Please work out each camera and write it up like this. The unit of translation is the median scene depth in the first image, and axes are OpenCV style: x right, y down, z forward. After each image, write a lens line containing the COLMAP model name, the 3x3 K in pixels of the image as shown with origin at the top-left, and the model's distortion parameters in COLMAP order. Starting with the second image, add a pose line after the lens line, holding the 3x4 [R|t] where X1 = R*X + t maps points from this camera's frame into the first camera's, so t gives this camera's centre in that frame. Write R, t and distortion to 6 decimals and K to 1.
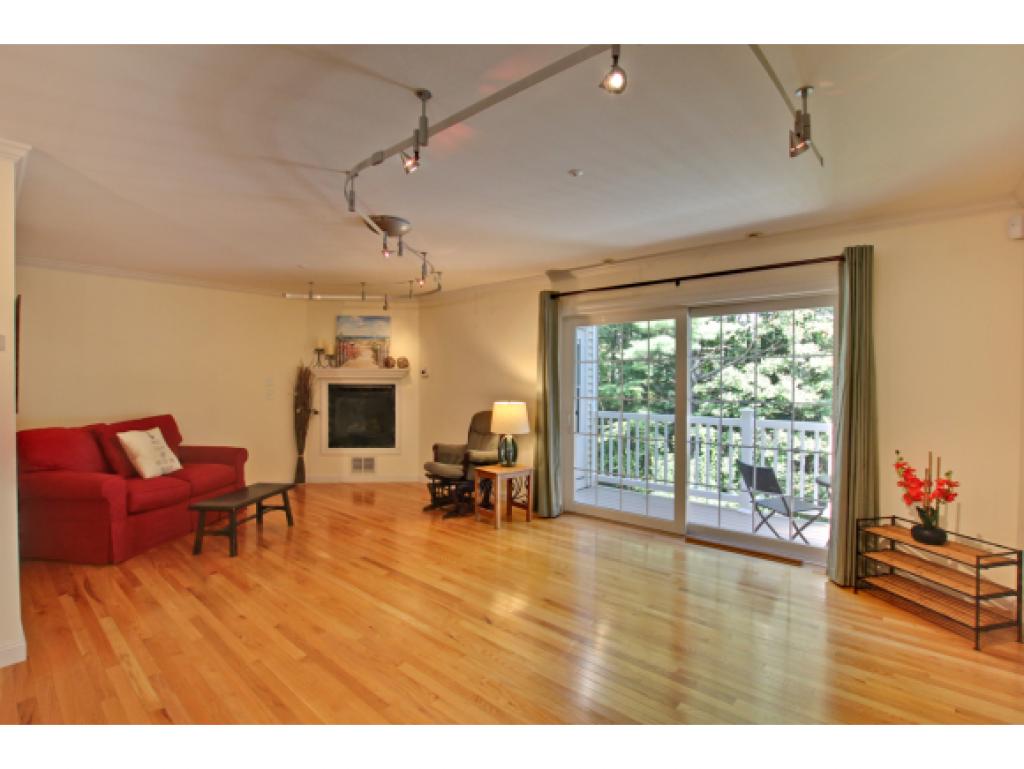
lens RADIAL K [[480.2, 0, 510.9], [0, 480.2, 383.6], [0, 0, 1]] dist [-0.029101, 0.000008]
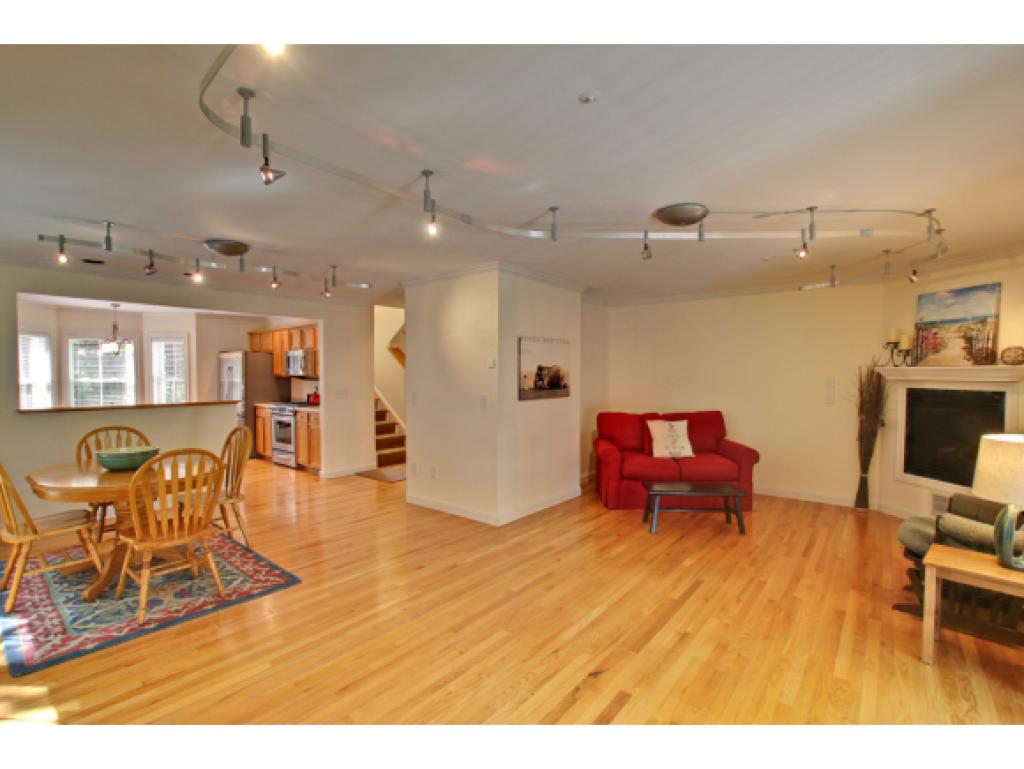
lens RADIAL K [[480.2, 0, 510.9], [0, 480.2, 383.6], [0, 0, 1]] dist [-0.029101, 0.000008]
pose [[0.020615, 0.015988, -0.999660, 0.441737], [-0.004431, 0.999864, 0.015900, -0.019496], [0.999778, 0.004102, 0.020683, 0.459106]]
